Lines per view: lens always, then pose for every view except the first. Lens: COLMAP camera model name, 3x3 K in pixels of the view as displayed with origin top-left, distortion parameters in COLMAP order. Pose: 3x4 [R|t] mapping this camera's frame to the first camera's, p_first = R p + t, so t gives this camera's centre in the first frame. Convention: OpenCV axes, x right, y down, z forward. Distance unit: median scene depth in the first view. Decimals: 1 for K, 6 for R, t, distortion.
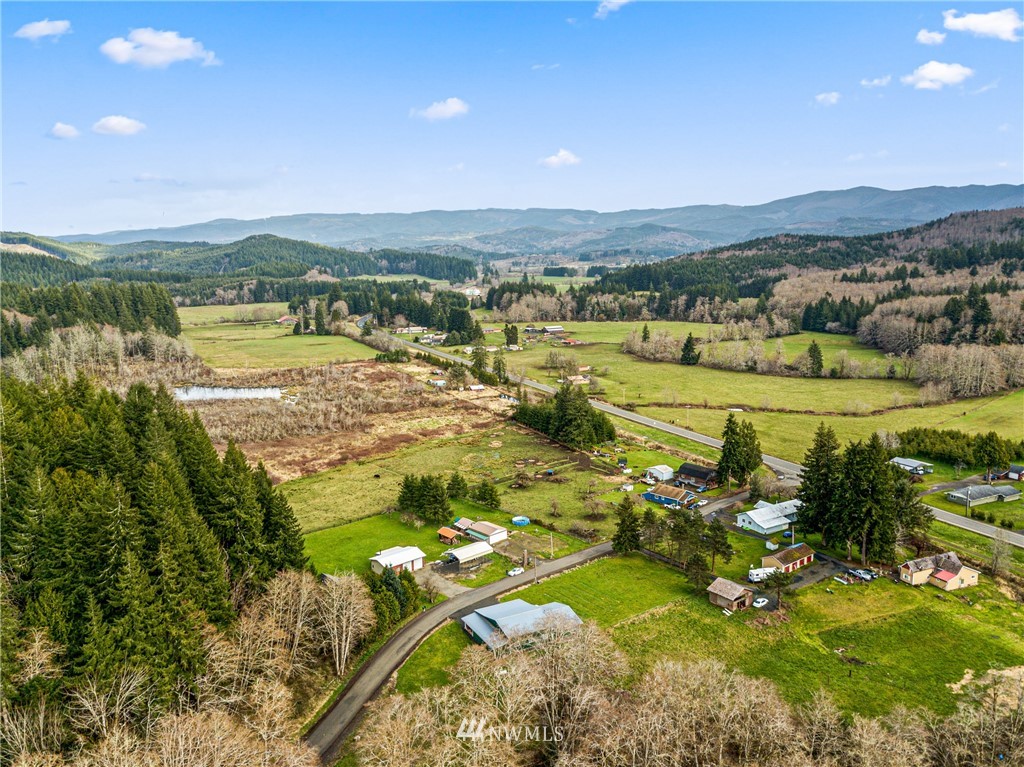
lens RADIAL K [[786.7, 0, 520.5], [0, 786.7, 386.5], [0, 0, 1]] dist [0.068570, -0.065870]
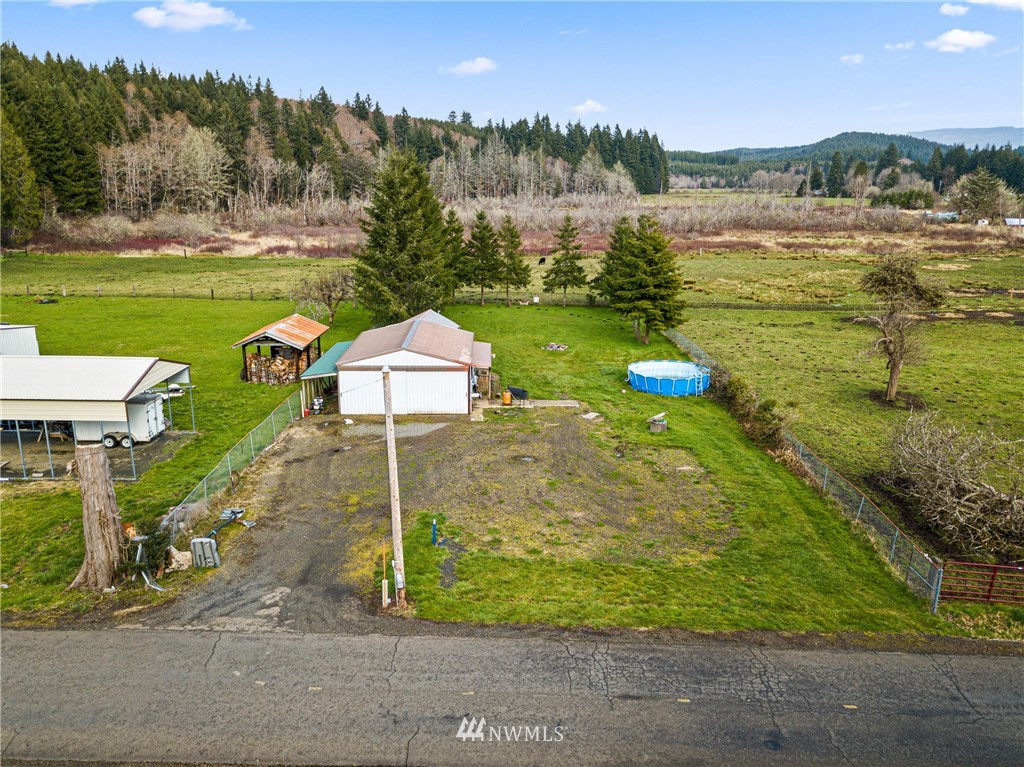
lens RADIAL K [[786.7, 0, 520.5], [0, 786.7, 386.5], [0, 0, 1]] dist [0.068570, -0.065870]
pose [[0.740573, 0.183447, -0.646451, 0.070265], [-0.135942, 0.983024, 0.123223, 0.117060], [0.658082, -0.003376, 0.752939, 0.629309]]
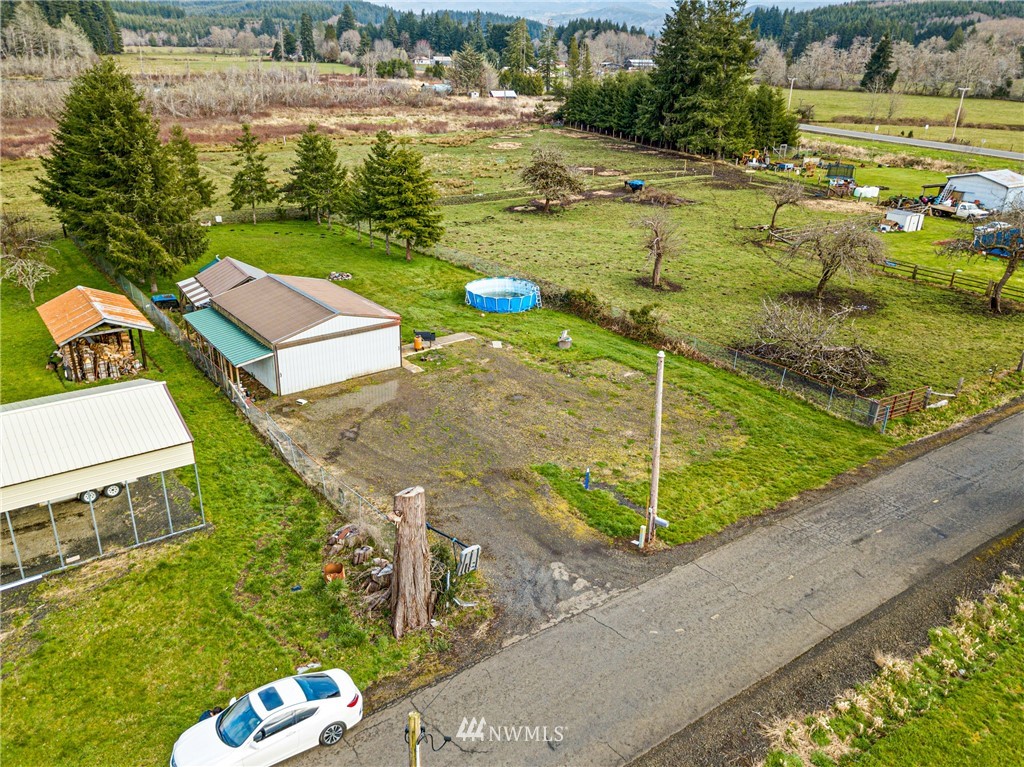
lens RADIAL K [[786.7, 0, 520.5], [0, 786.7, 386.5], [0, 0, 1]] dist [0.068570, -0.065870]
pose [[0.994833, 0.067022, -0.076262, 0.018536], [-0.048574, 0.973799, 0.222164, 0.112396], [0.089154, -0.217312, 0.972022, 0.598884]]
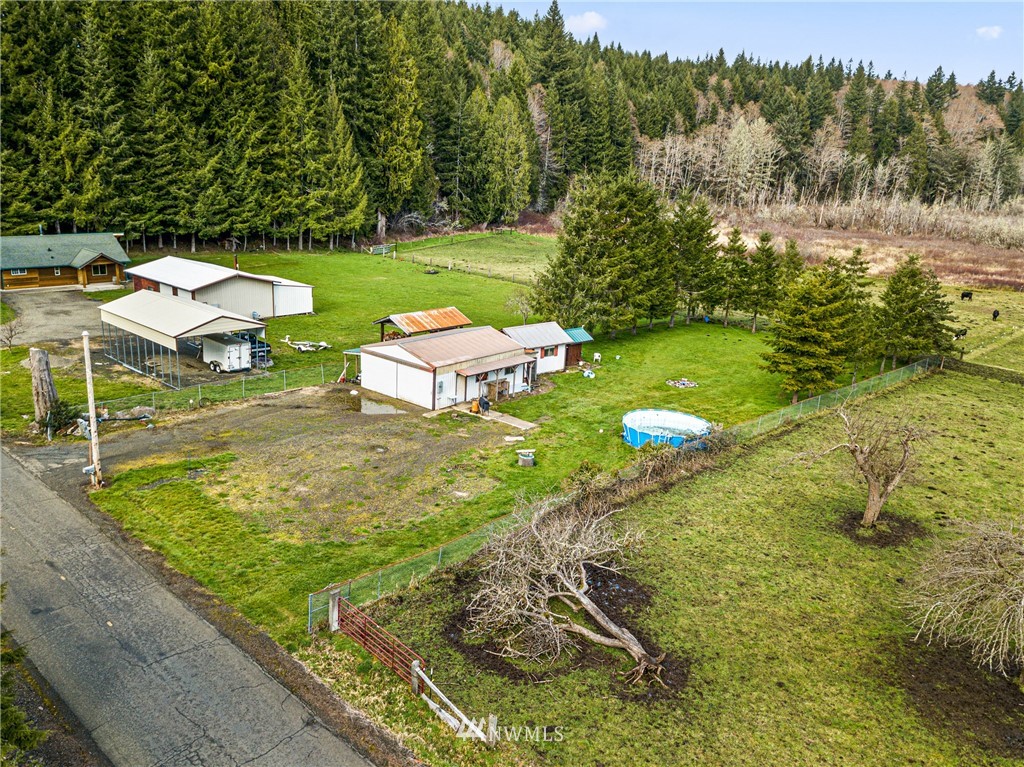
lens RADIAL K [[859.7, 0, 512.0], [0, 859.7, 383.5], [0, 0, 1]] dist [0.032210, 0.006025]
pose [[0.077496, 0.279091, -0.957132, 0.127646], [-0.226957, 0.939753, 0.255647, 0.092603], [0.970817, 0.197416, 0.136168, 0.702195]]
